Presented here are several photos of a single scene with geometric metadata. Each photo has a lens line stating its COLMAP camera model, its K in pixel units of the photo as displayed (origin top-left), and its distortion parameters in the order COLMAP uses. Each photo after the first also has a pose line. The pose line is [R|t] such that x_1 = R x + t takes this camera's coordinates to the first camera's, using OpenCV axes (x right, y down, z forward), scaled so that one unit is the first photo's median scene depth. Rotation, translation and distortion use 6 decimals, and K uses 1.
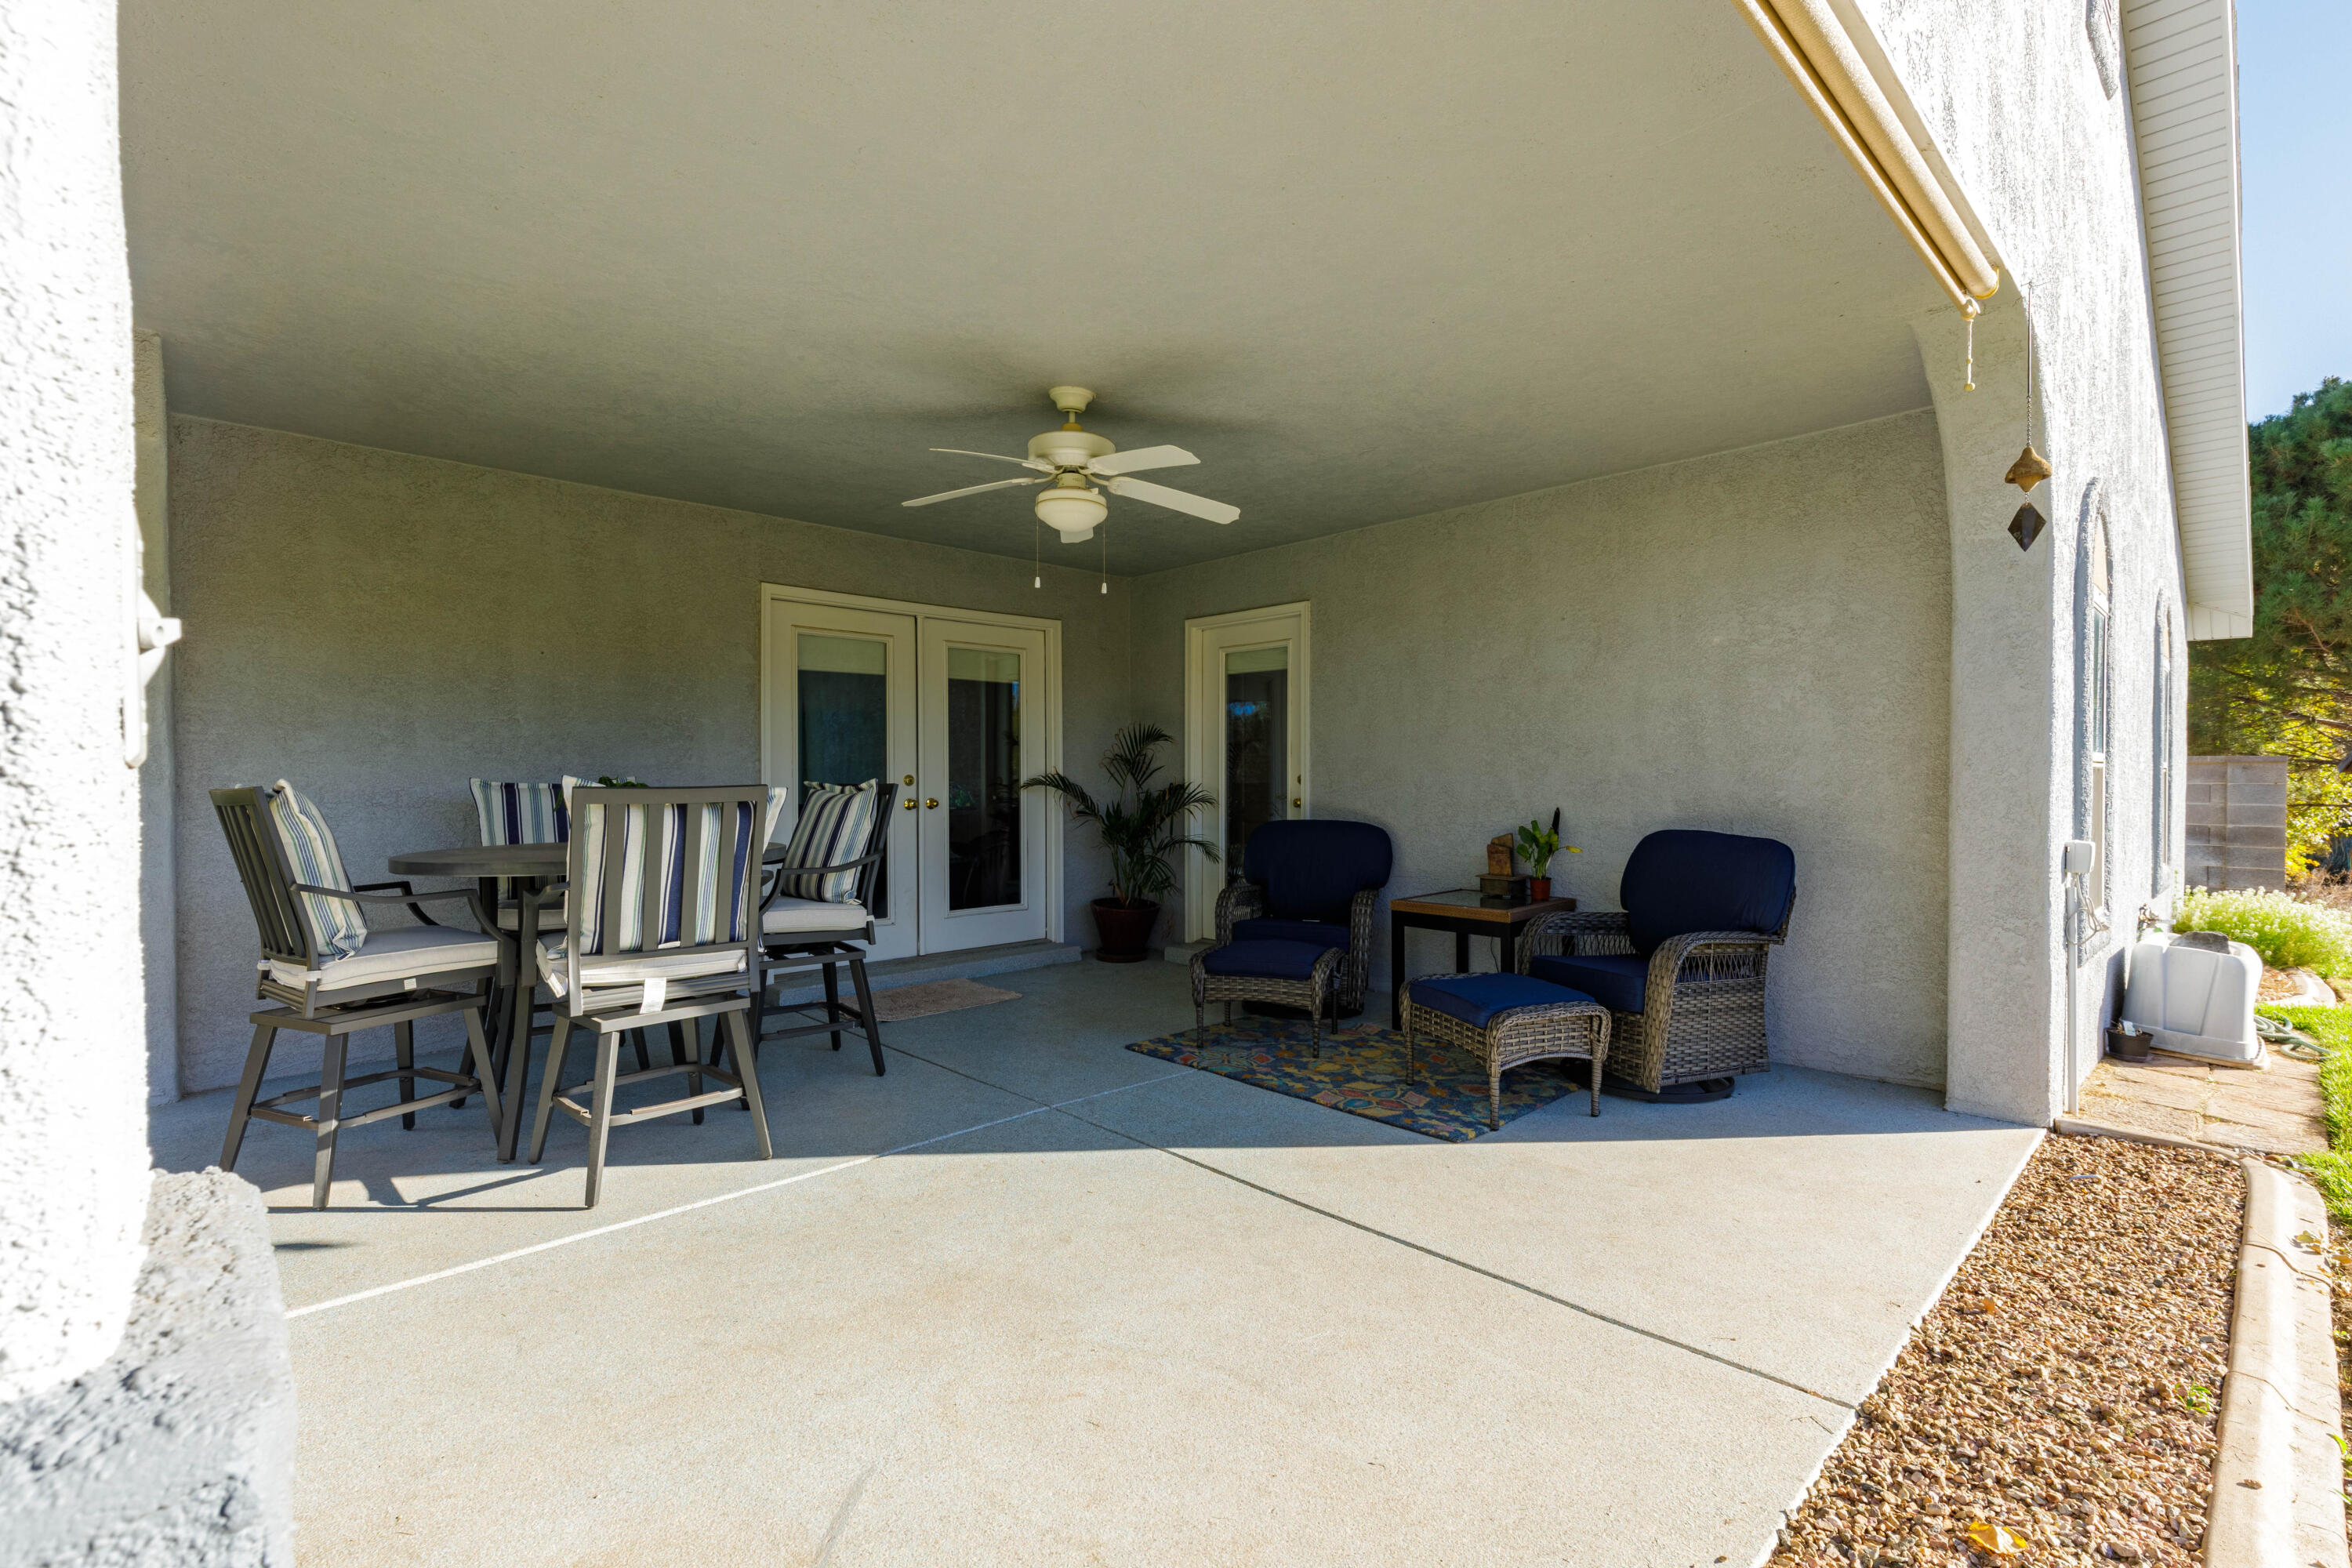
lens RADIAL K [[1053.8, 0, 1185.8], [0, 1053.8, 782.6], [0, 0, 1]] dist [-0.002390, 0.000019]
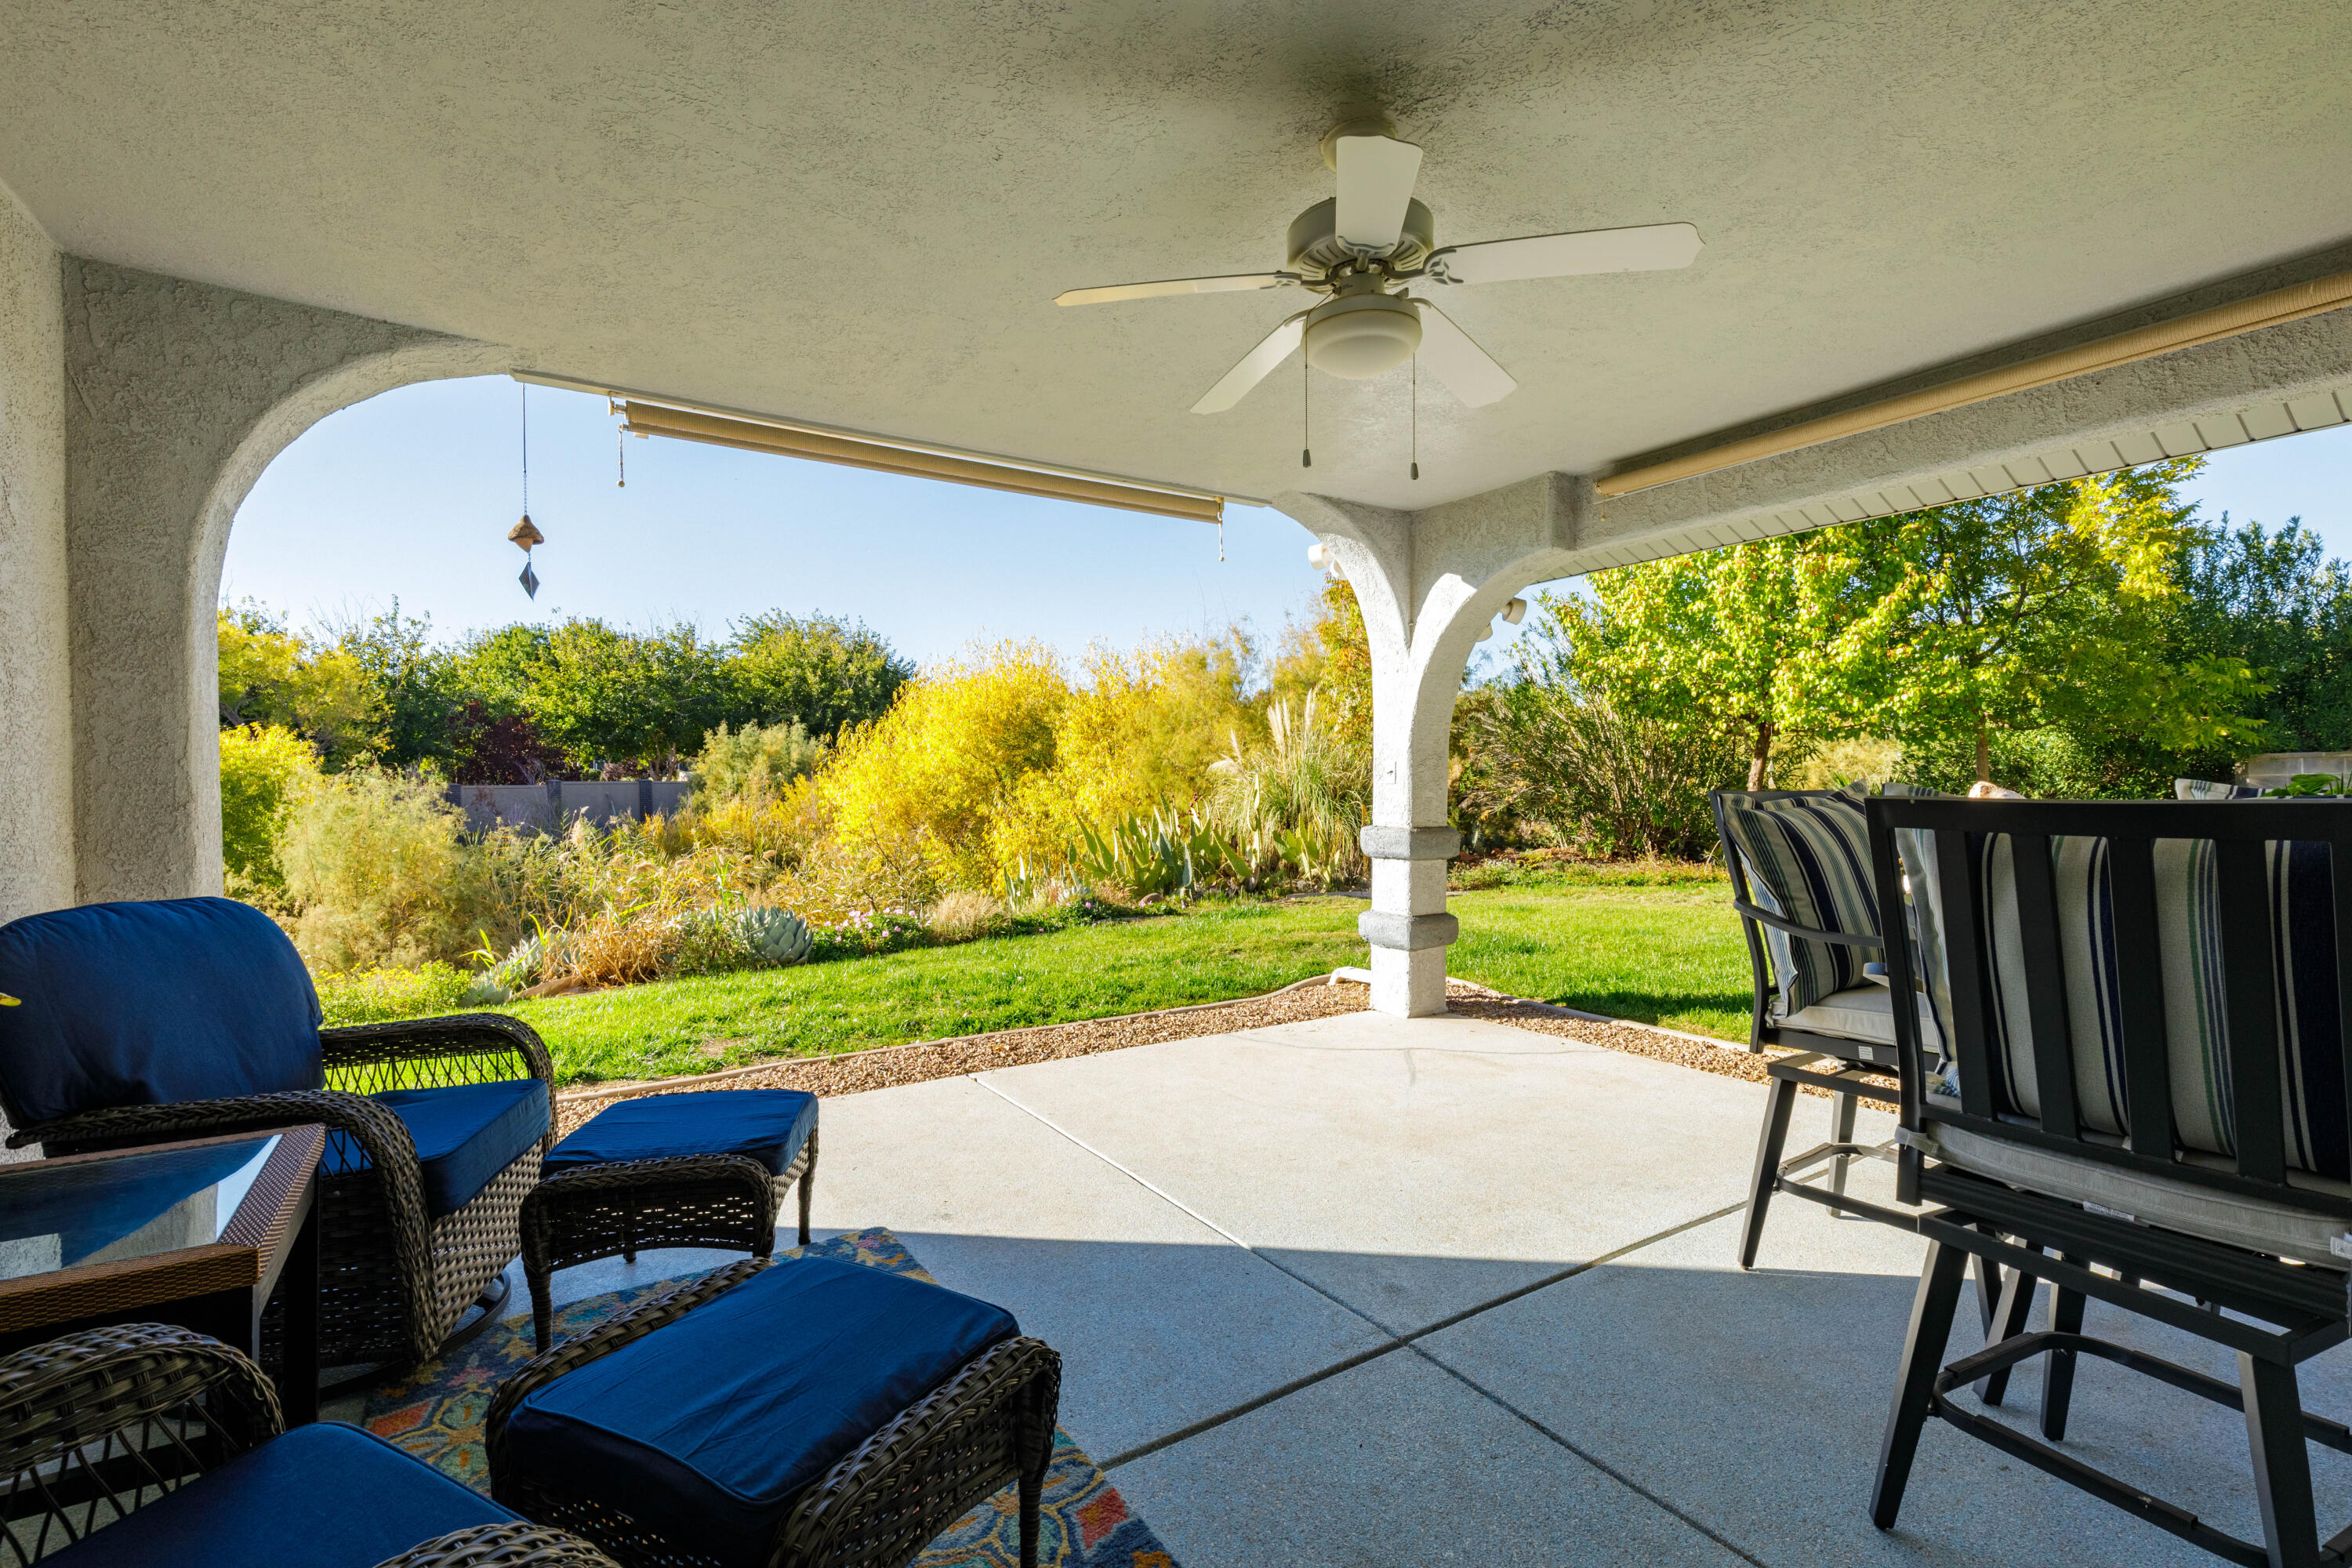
lens RADIAL K [[1053.8, 0, 1187.7], [0, 1053.8, 783.3], [0, 0, 1]] dist [-0.002390, 0.000019]
pose [[-0.983348, 0.008189, 0.181547, -0.103082], [0.008737, 0.999959, 0.002218, -0.006550], [-0.181521, 0.003767, -0.983380, 1.411606]]
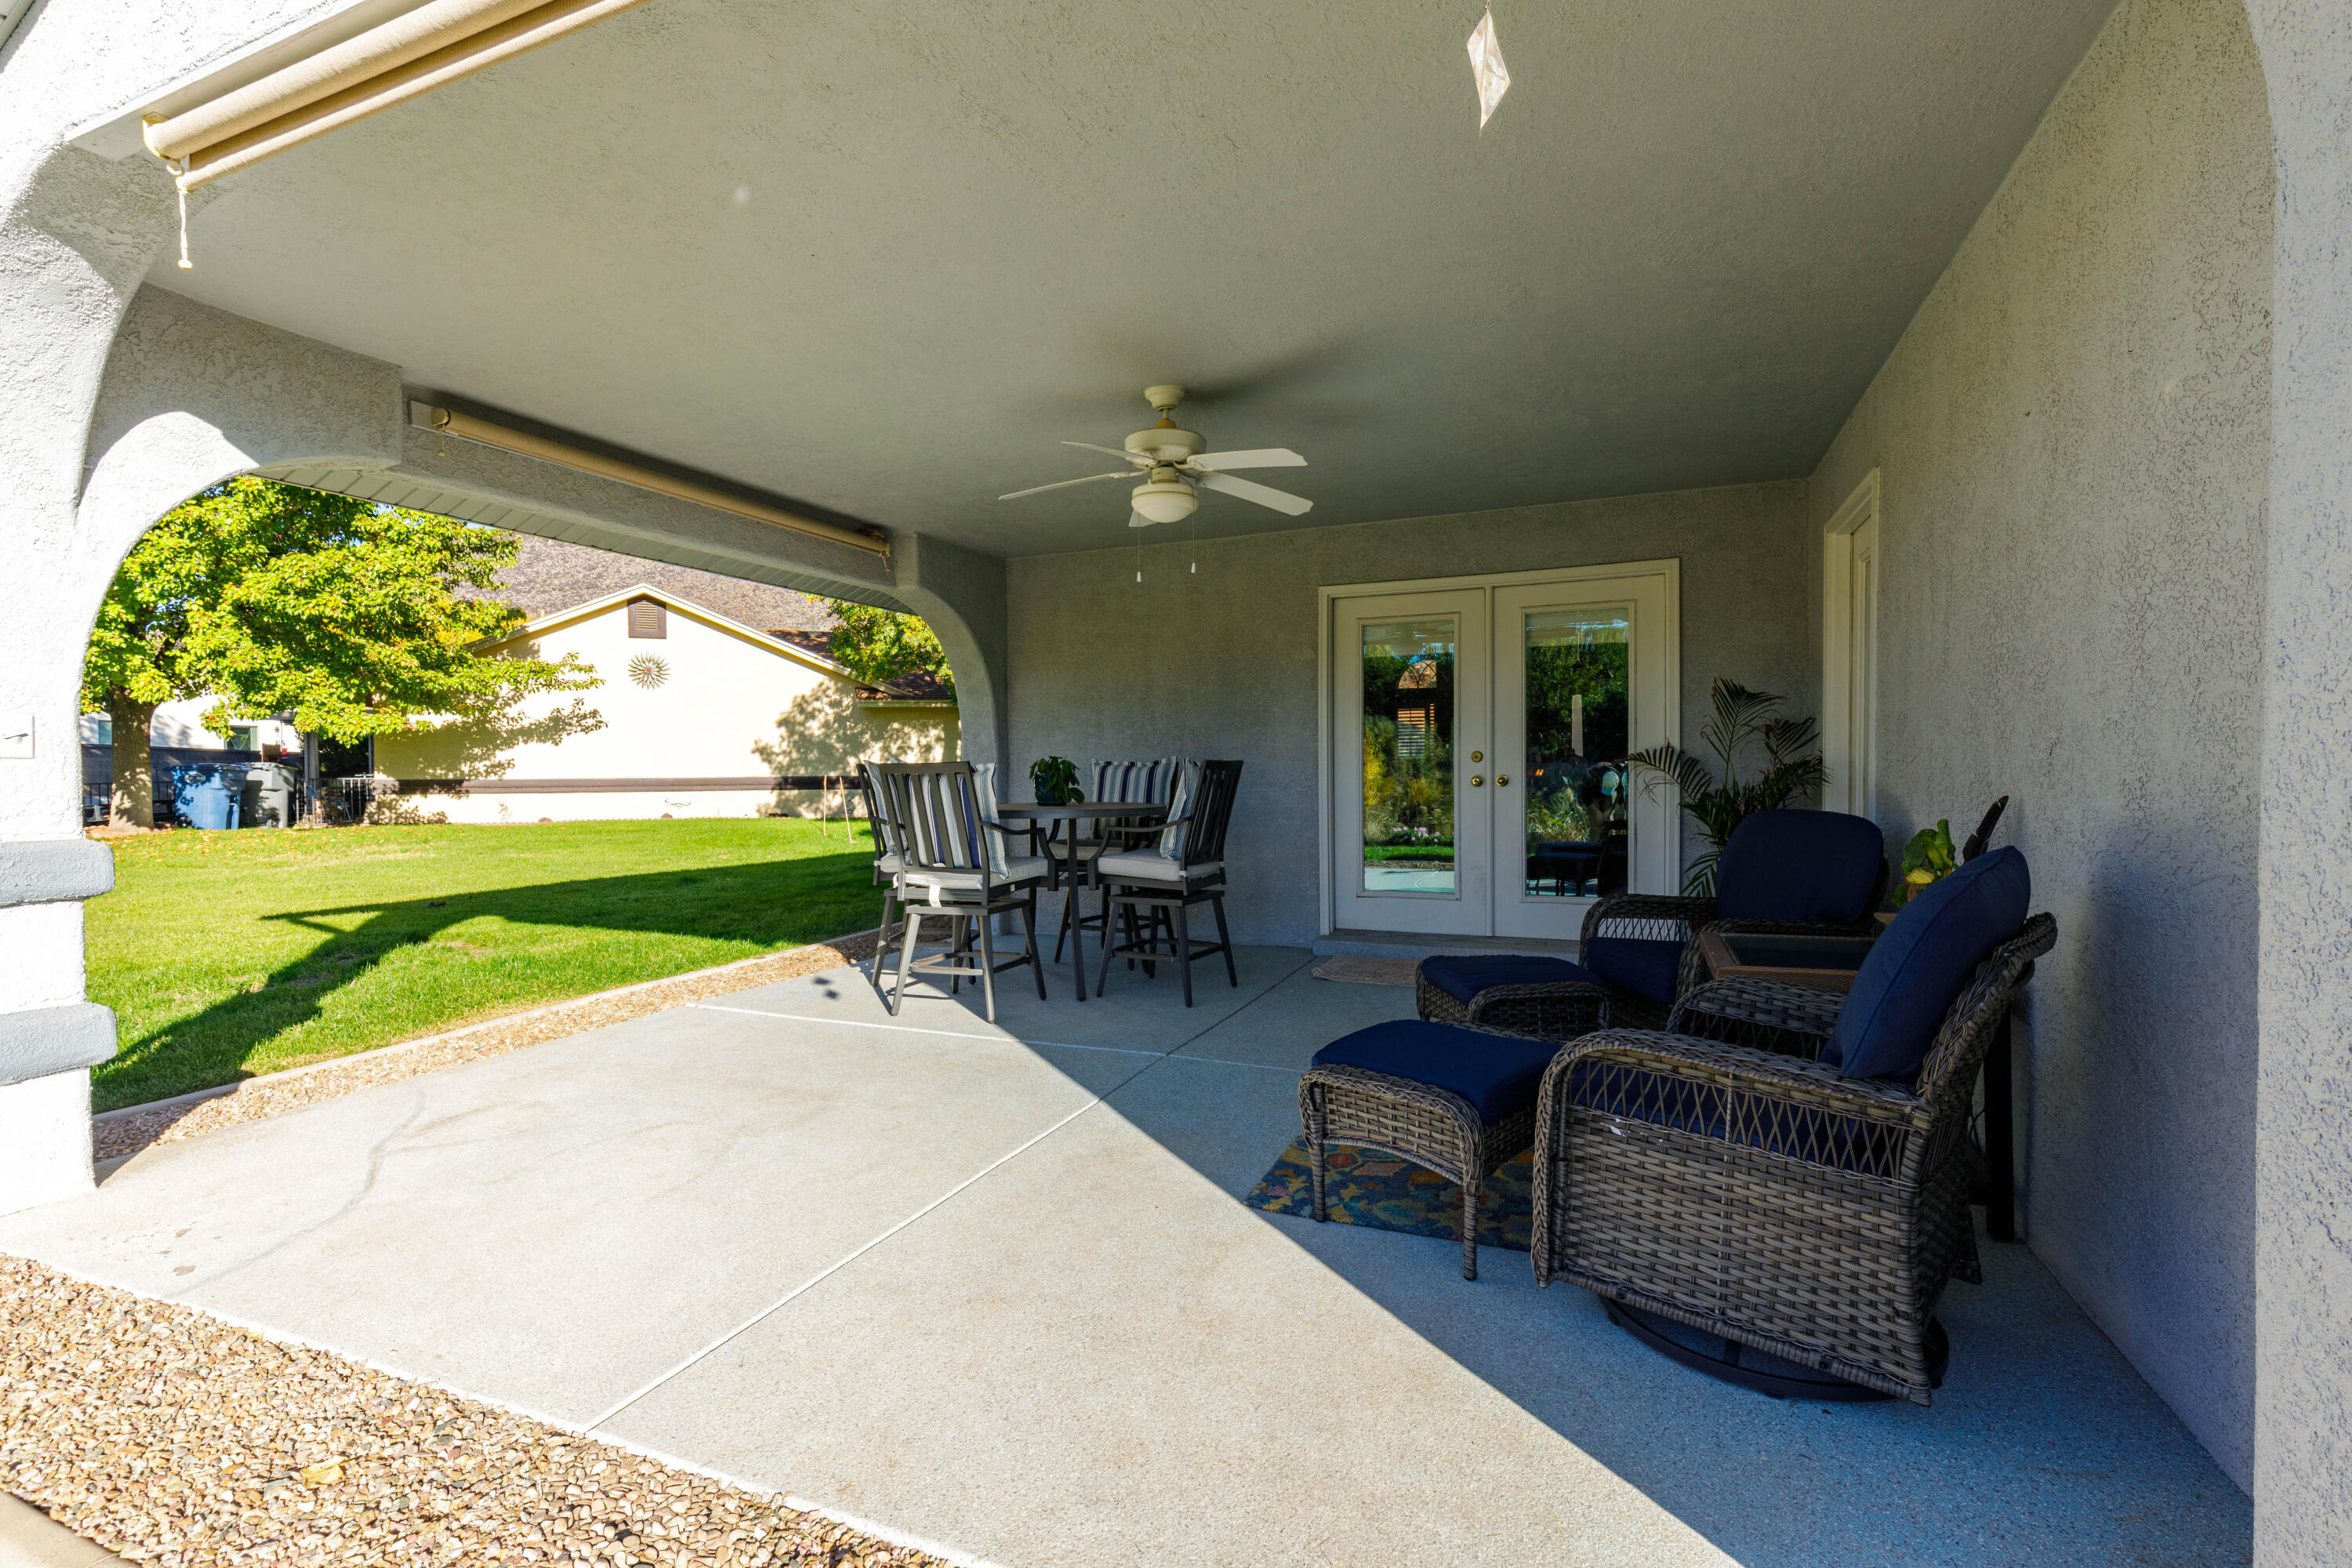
lens RADIAL K [[1053.8, 0, 1175.1], [0, 1053.8, 780.5], [0, 0, 1]] dist [-0.002390, 0.000019]
pose [[0.391502, 0.008260, -0.920140, 0.769700], [0.006102, 0.999914, 0.011573, 0.010266], [0.920157, -0.010145, 0.391418, 0.515003]]
